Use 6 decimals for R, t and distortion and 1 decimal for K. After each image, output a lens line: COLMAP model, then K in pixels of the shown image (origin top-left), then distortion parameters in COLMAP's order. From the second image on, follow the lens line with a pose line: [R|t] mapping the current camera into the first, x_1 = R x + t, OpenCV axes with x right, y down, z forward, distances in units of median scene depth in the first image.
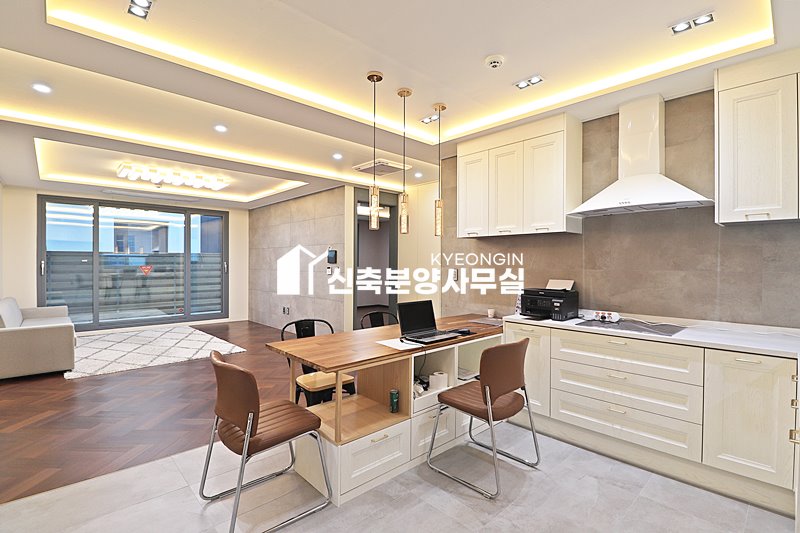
lens RADIAL K [[376.6, 0, 404.2], [0, 376.6, 265.2], [0, 0, 1]] dist [-0.000871, -0.011421]
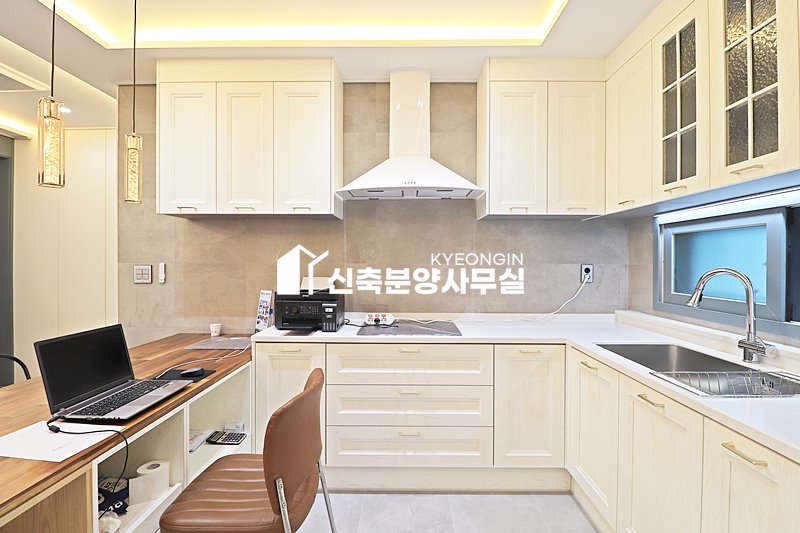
lens RADIAL K [[376.6, 0, 402.9], [0, 376.6, 267.0], [0, 0, 1]] dist [-0.000871, -0.011421]
pose [[0.693982, -0.006808, 0.719960, -0.026202], [0.002113, 0.999970, 0.007420, 0.013332], [-0.719989, -0.003628, 0.693976, 0.347241]]
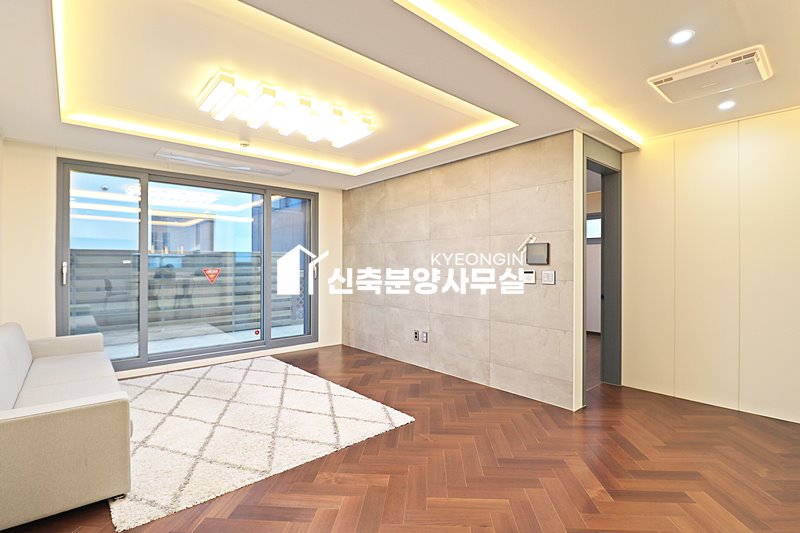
lens RADIAL K [[376.6, 0, 403.8], [0, 376.6, 263.4], [0, 0, 1]] dist [-0.000871, -0.011421]
pose [[0.999420, -0.004071, -0.033809, -0.739912], [0.003815, 0.999964, -0.007642, -0.005875], [0.033839, 0.007508, 0.999399, 0.764116]]
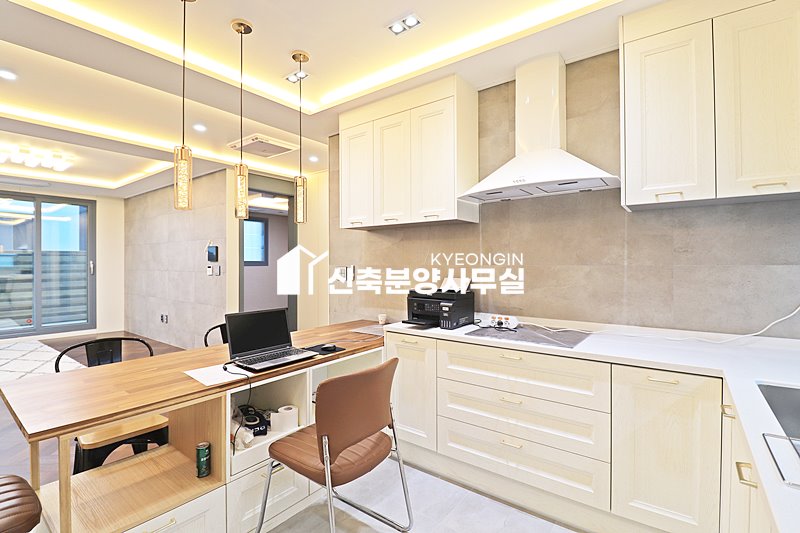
lens RADIAL K [[376.6, 0, 401.4], [0, 376.6, 260.3], [0, 0, 1]] dist [-0.000871, -0.011421]
pose [[0.986713, -0.007028, 0.162322, 0.167606], [0.008461, 0.999931, -0.008137, 0.005760], [-0.162254, 0.009403, 0.986704, 0.202217]]
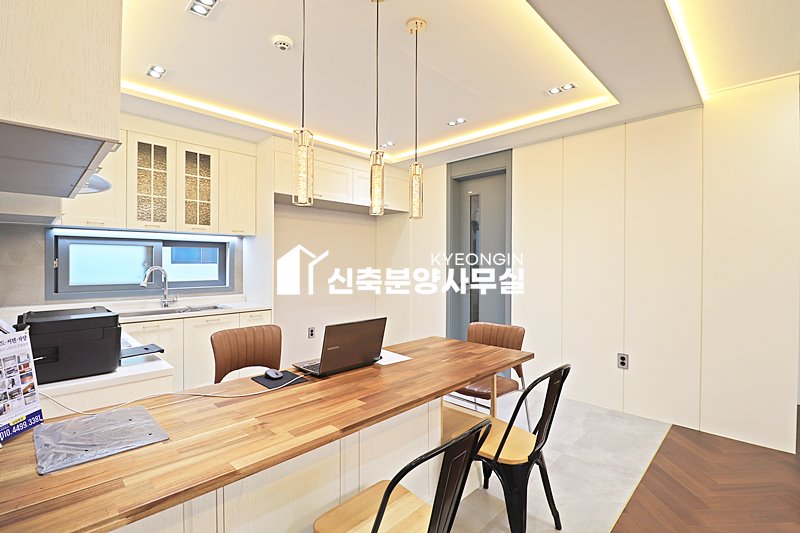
lens RADIAL K [[376.6, 0, 403.0], [0, 376.6, 263.9], [0, 0, 1]] dist [-0.000871, -0.011421]
pose [[-0.999091, -0.010009, -0.041427, -0.009500], [-0.010425, 0.999897, 0.009833, -0.006742], [0.041324, 0.010256, -0.999093, 1.480910]]
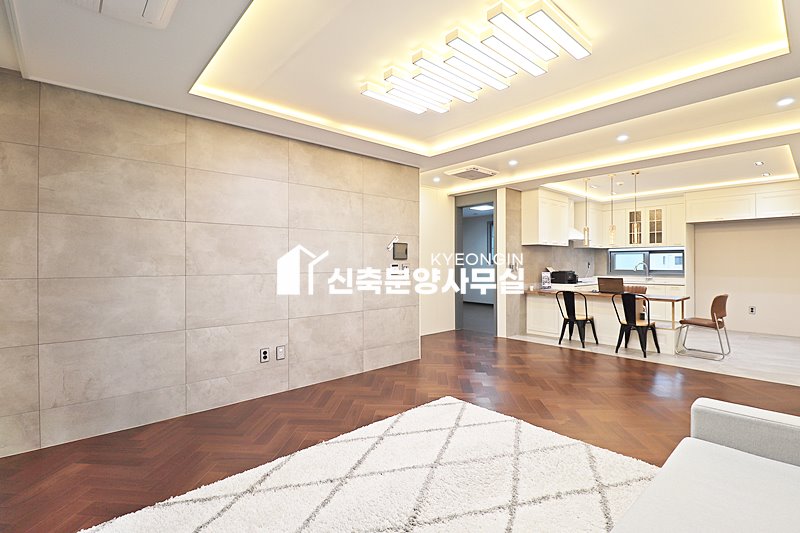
lens RADIAL K [[376.6, 0, 401.6], [0, 376.6, 262.1], [0, 0, 1]] dist [-0.000871, -0.011421]
pose [[0.036489, -0.003748, 0.999327, -1.873697], [0.007064, 0.999969, 0.003492, -0.004722], [-0.999309, 0.006932, 0.036514, 1.867023]]
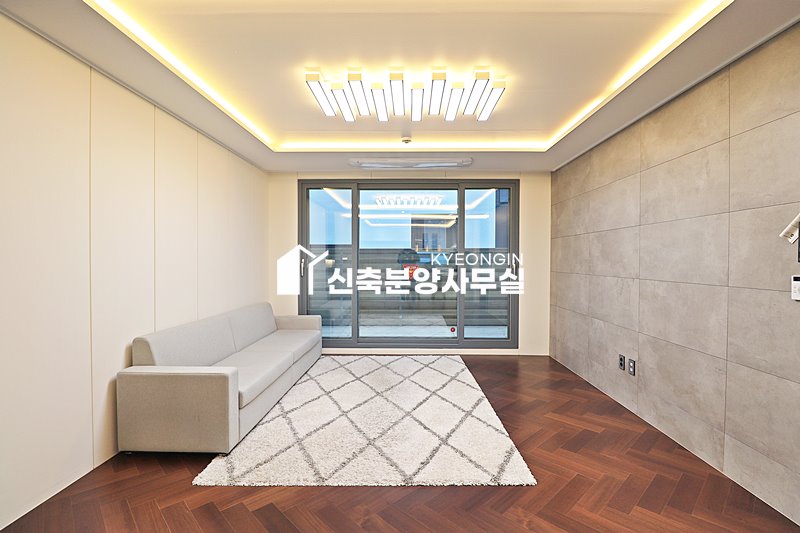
lens RADIAL K [[376.6, 0, 405.8], [0, 376.6, 265.5], [0, 0, 1]] dist [-0.000871, -0.011421]
pose [[0.719678, 0.007729, -0.694265, -0.436331], [-0.002342, 0.999959, 0.008704, -0.010693], [0.694305, -0.004638, 0.719666, 1.099721]]
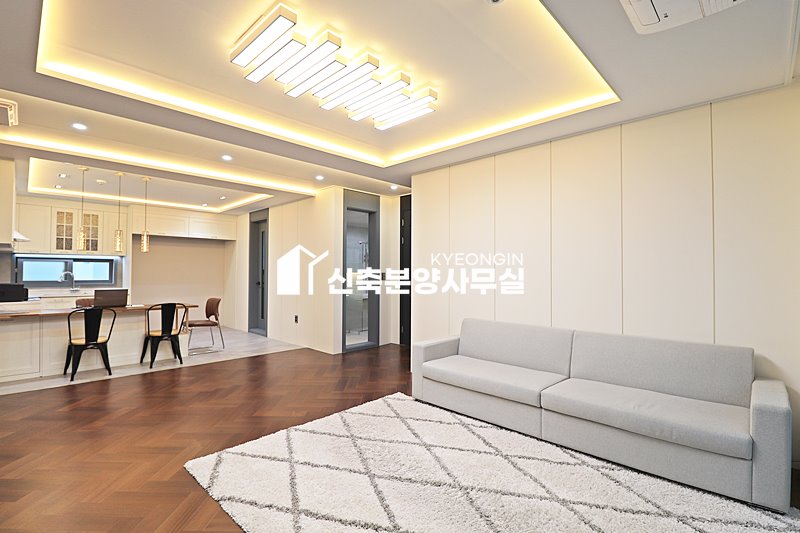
lens RADIAL K [[376.6, 0, 403.1], [0, 376.6, 264.0], [0, 0, 1]] dist [-0.000871, -0.011421]
pose [[-0.999081, -0.009489, -0.041801, -1.161846], [-0.008655, 0.999761, -0.020071, -0.000849], [0.041981, -0.019691, -0.998924, 2.576684]]
